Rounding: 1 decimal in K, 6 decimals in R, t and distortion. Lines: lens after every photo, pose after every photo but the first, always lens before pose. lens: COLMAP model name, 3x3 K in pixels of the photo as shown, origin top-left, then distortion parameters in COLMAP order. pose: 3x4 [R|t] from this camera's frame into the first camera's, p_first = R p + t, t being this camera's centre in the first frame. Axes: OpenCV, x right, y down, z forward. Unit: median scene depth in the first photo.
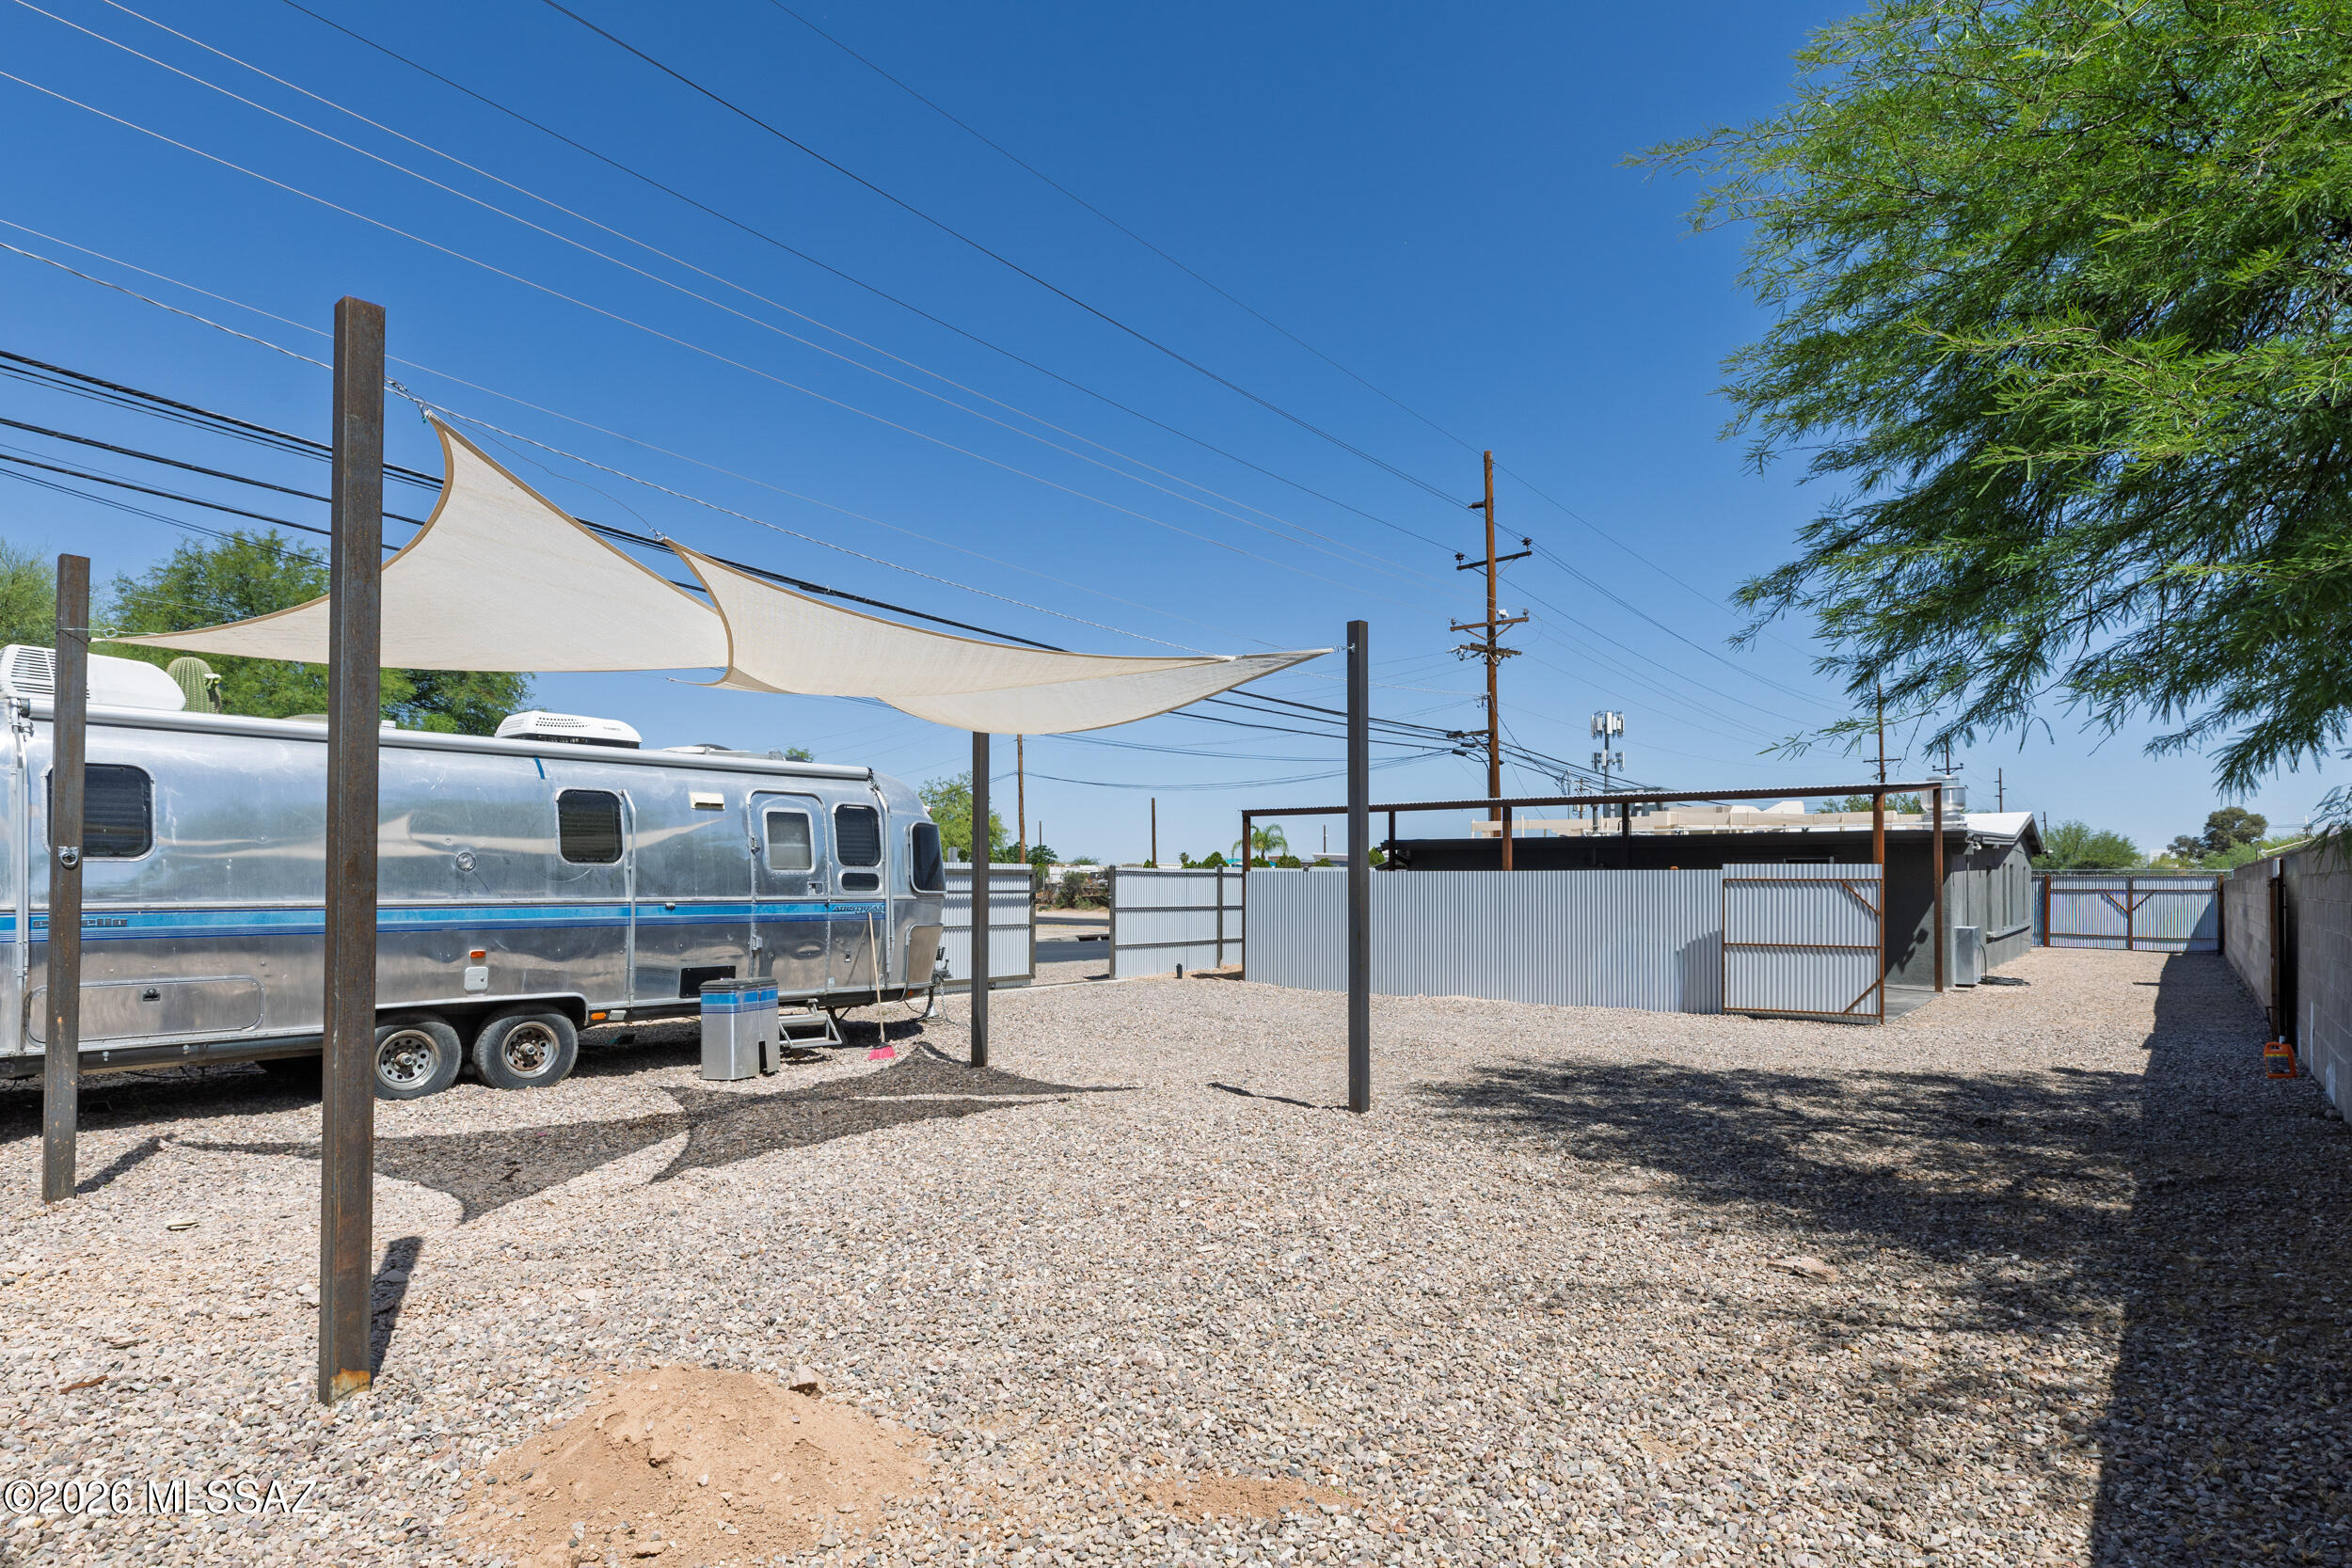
lens RADIAL K [[1372.5, 0, 1170.1], [0, 1372.5, 850.1], [0, 0, 1]] dist [0.001607, 0.000494]
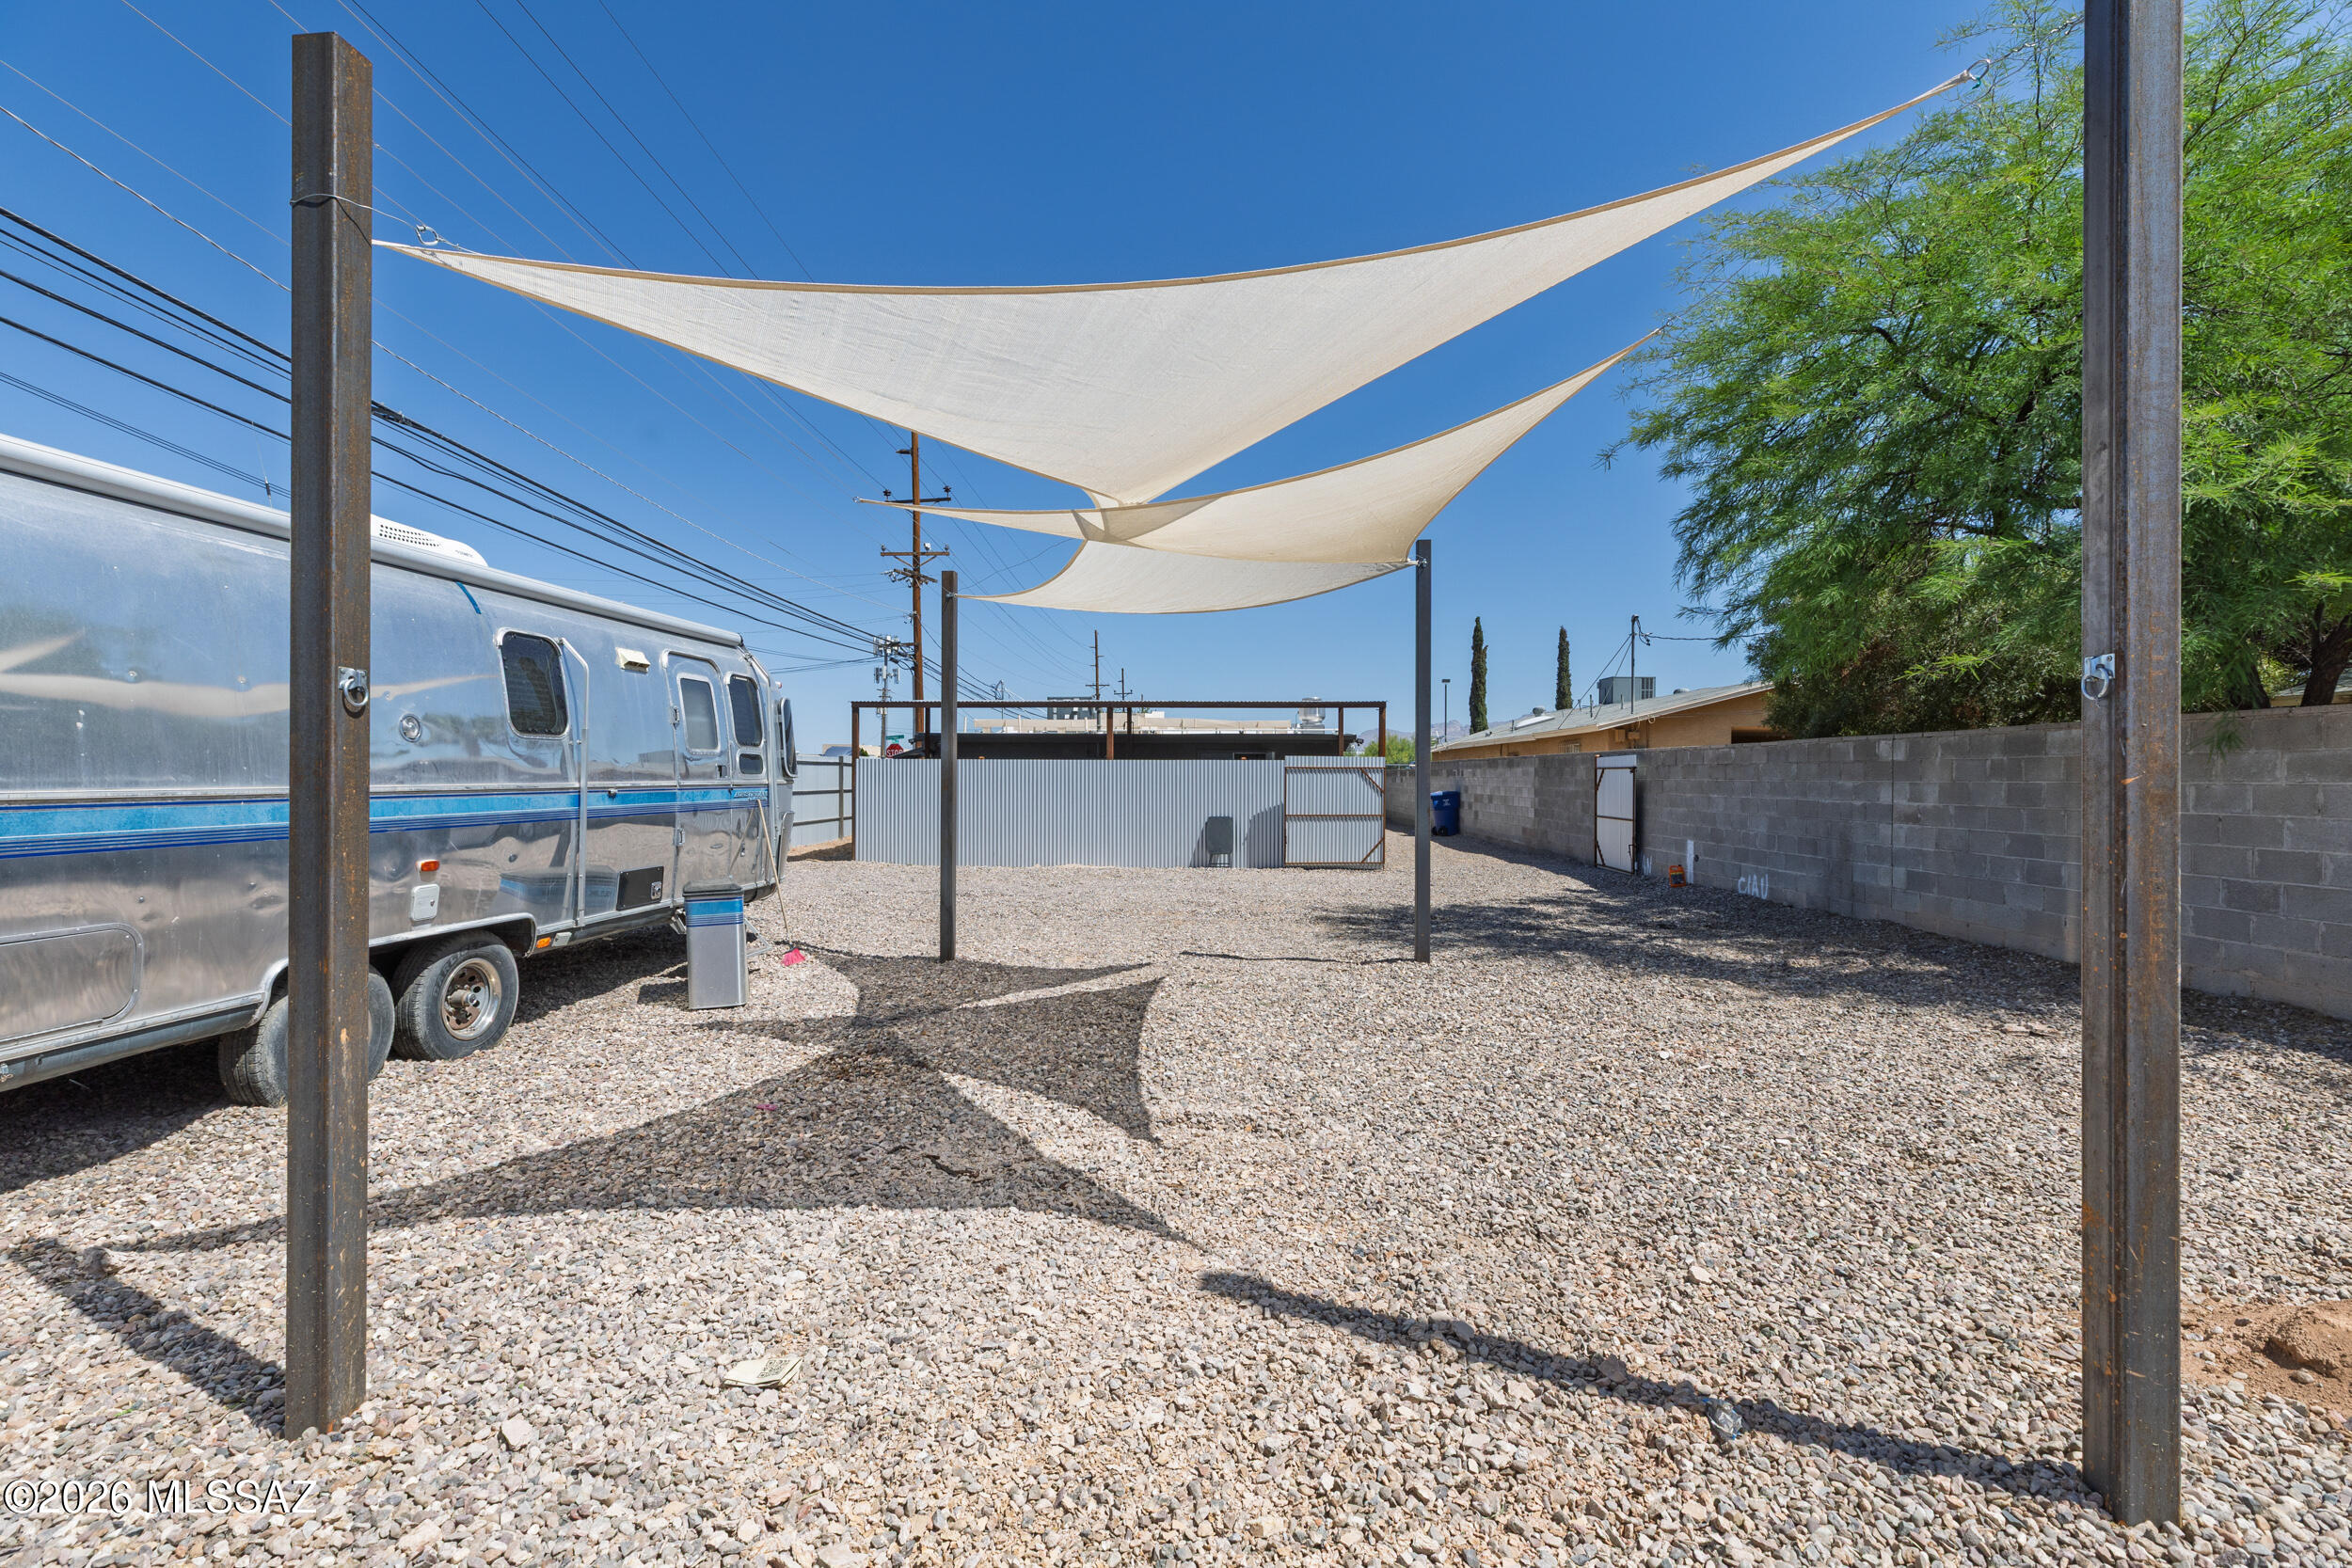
lens RADIAL K [[1089.3, 0, 1179.9], [0, 1089.3, 774.2], [0, 0, 1]] dist [0.015621, -0.000049]
pose [[0.805669, 0.001061, 0.592365, -0.321950], [-0.016242, 0.999662, 0.020301, 0.008493], [-0.592143, -0.025977, 0.805414, 0.212687]]
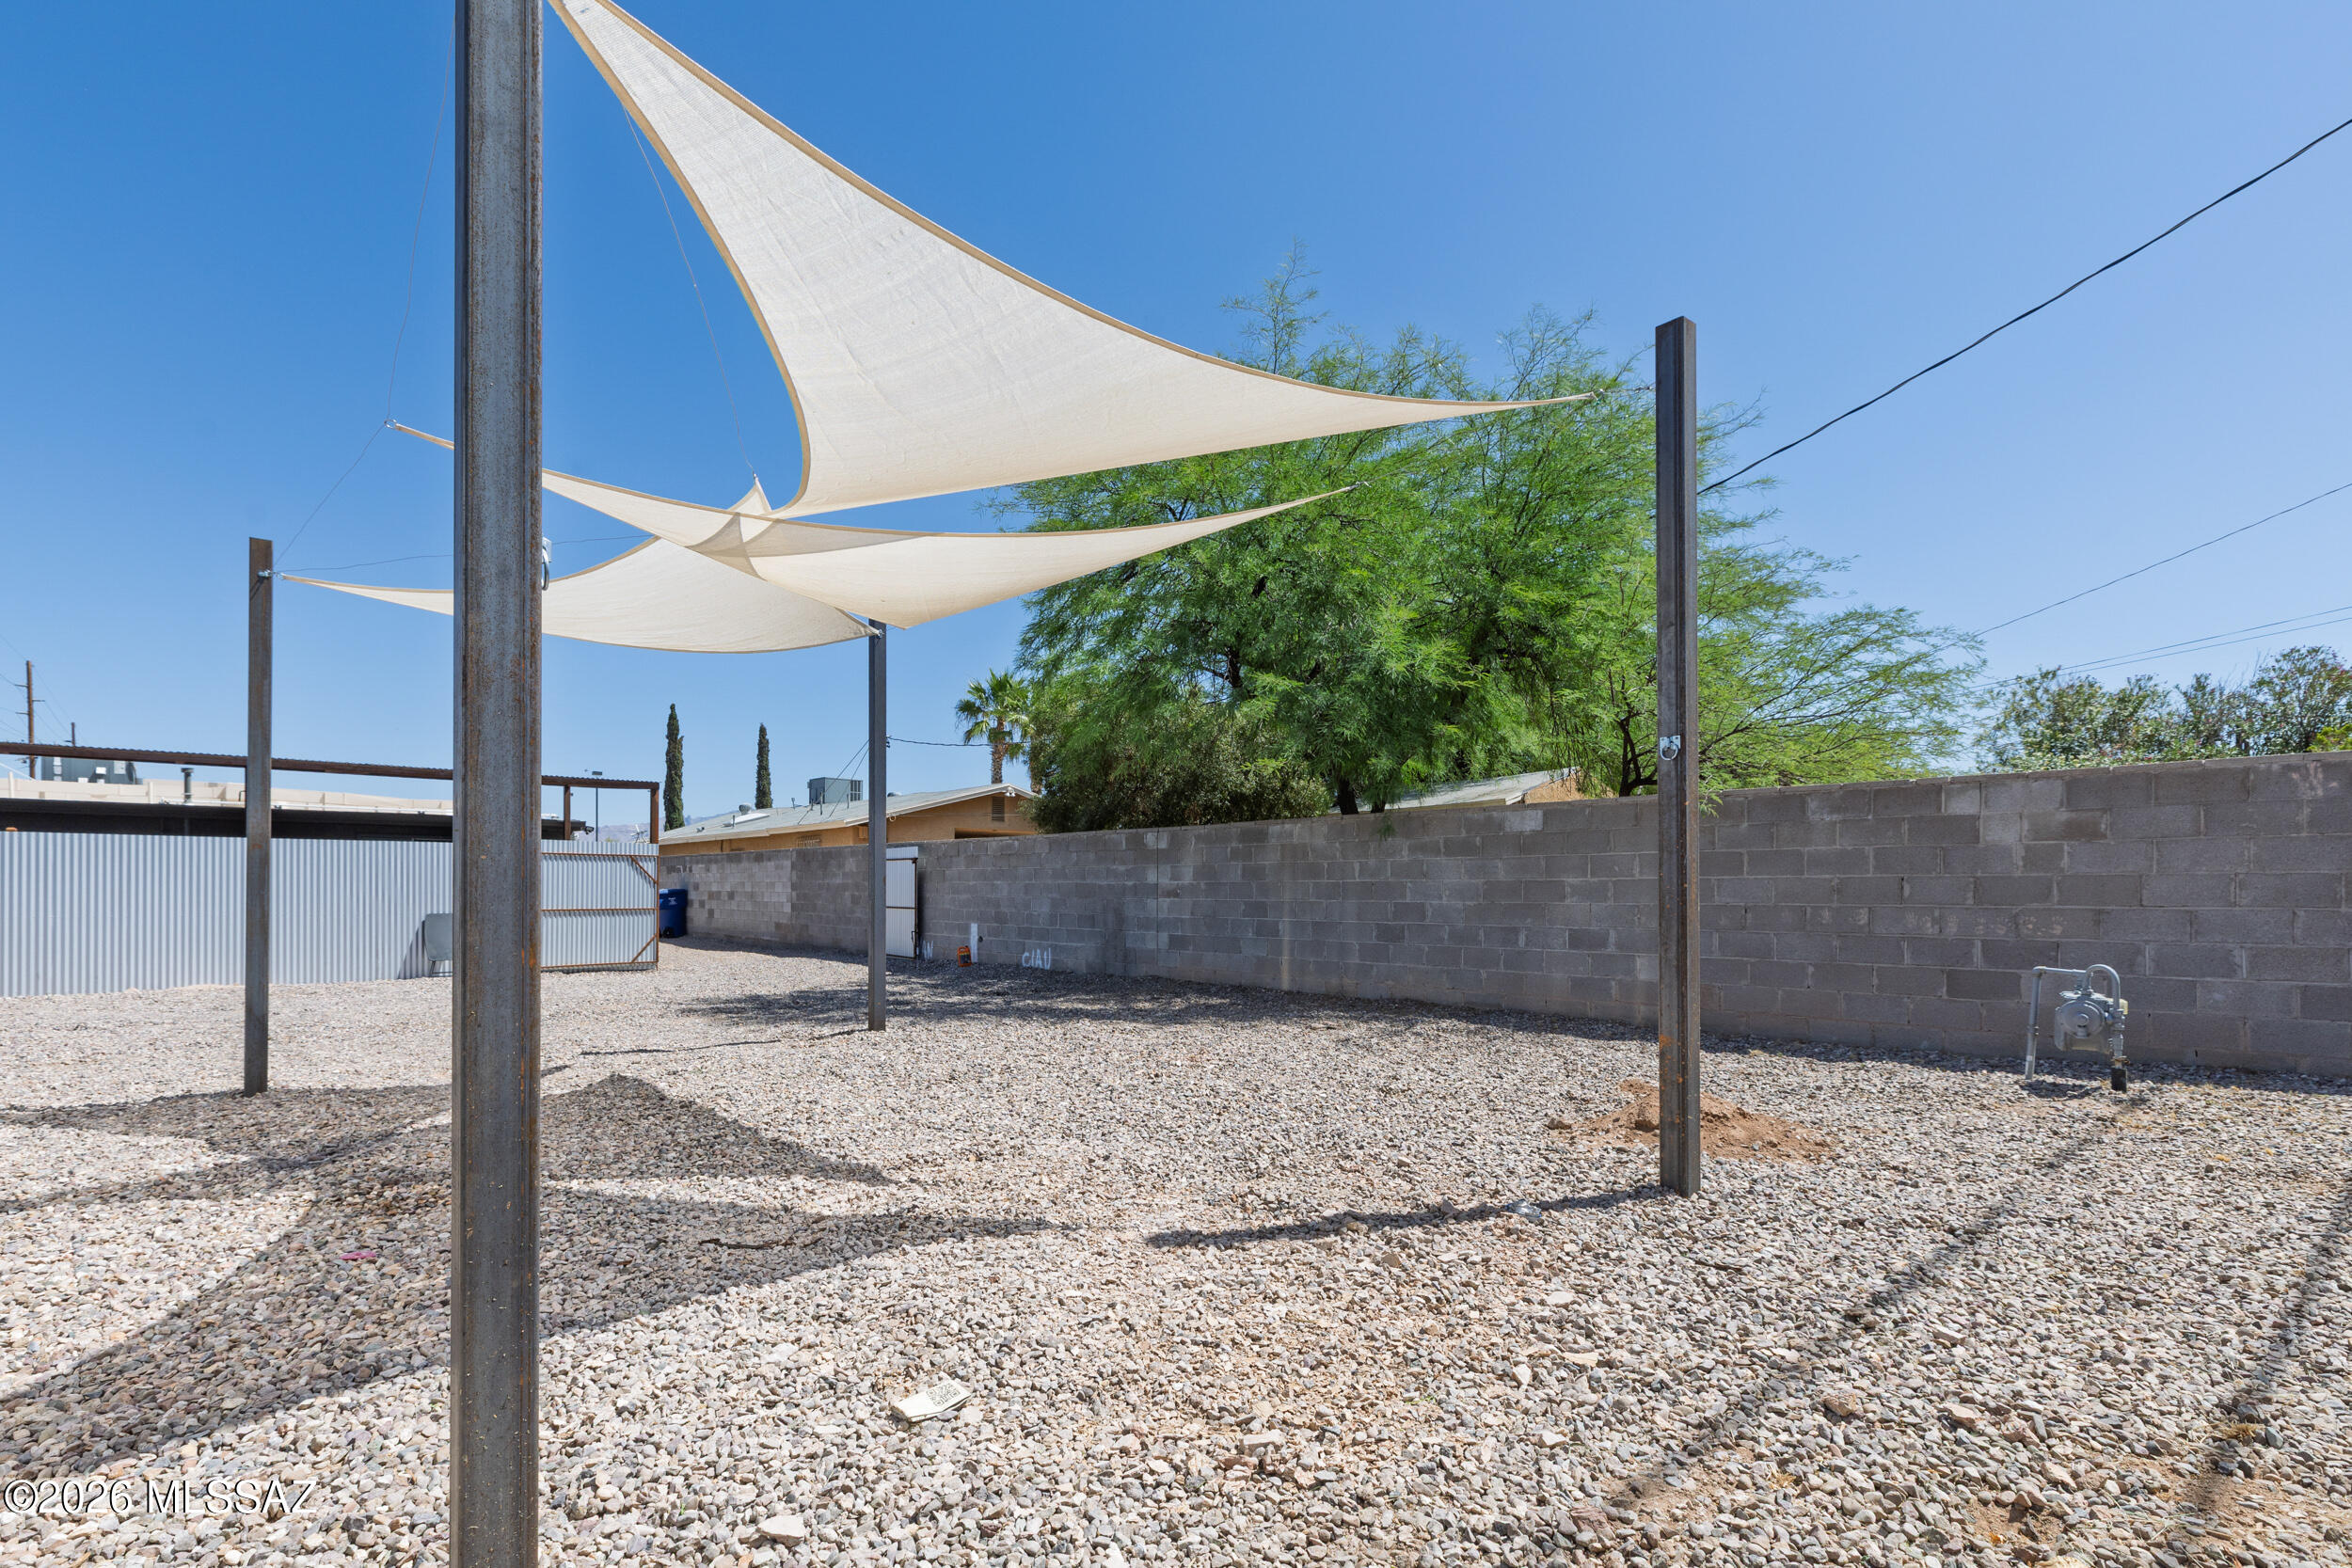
lens RADIAL K [[1128.3, 0, 1180.4], [0, 1128.3, 877.8], [0, 0, 1]] dist [0.016359, 0.000213]
pose [[0.166894, 0.008290, 0.985940, -0.439784], [-0.023889, 0.999705, -0.004362, 0.034498], [-0.985685, -0.022825, 0.167043, 0.340309]]
